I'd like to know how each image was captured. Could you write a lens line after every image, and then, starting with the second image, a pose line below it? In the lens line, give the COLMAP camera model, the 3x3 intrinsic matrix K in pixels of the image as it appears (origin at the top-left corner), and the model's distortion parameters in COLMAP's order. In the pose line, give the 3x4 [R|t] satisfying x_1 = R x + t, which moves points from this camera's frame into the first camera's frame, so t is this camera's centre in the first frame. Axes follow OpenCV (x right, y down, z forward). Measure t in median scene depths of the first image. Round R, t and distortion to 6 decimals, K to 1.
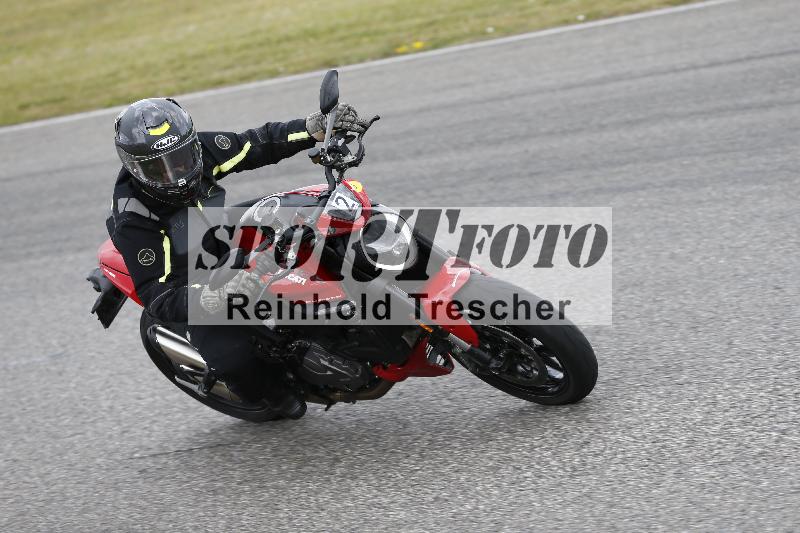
lens RADIAL K [[4431.8, 0, 400.0], [0, 4431.8, 266.5], [0, 0, 1]] dist [1.470448, 4.944321]
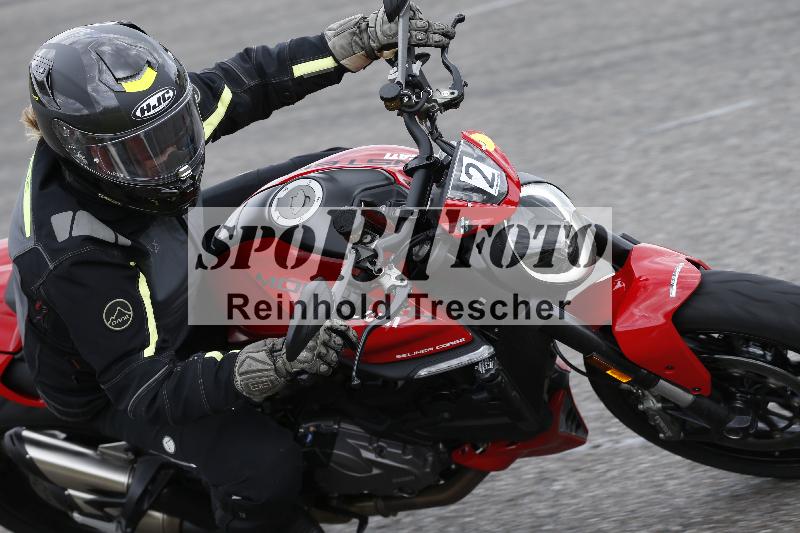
lens RADIAL K [[4431.8, 0, 400.0], [0, 4431.8, 266.5], [0, 0, 1]] dist [1.470448, 4.944321]
pose [[0.944076, -0.125693, 0.304830, -0.190403], [0.118595, 0.992064, 0.041772, -0.026763], [-0.307661, -0.003284, 0.951490, 0.462710]]
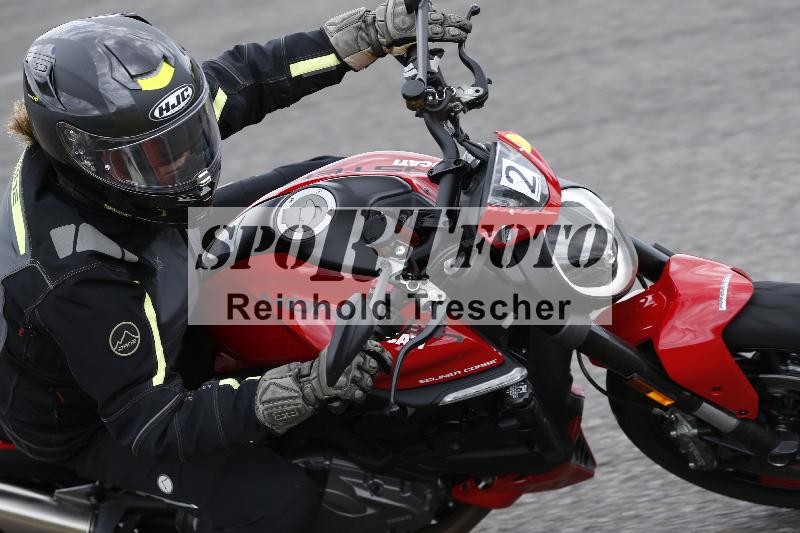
lens RADIAL K [[4431.8, 0, 400.0], [0, 4431.8, 266.5], [0, 0, 1]] dist [1.470448, 4.944321]
pose [[0.902225, -0.133954, 0.409935, -0.230457], [0.129304, 0.990830, 0.039188, -0.025434], [-0.411426, 0.017650, 0.911272, 0.533055]]
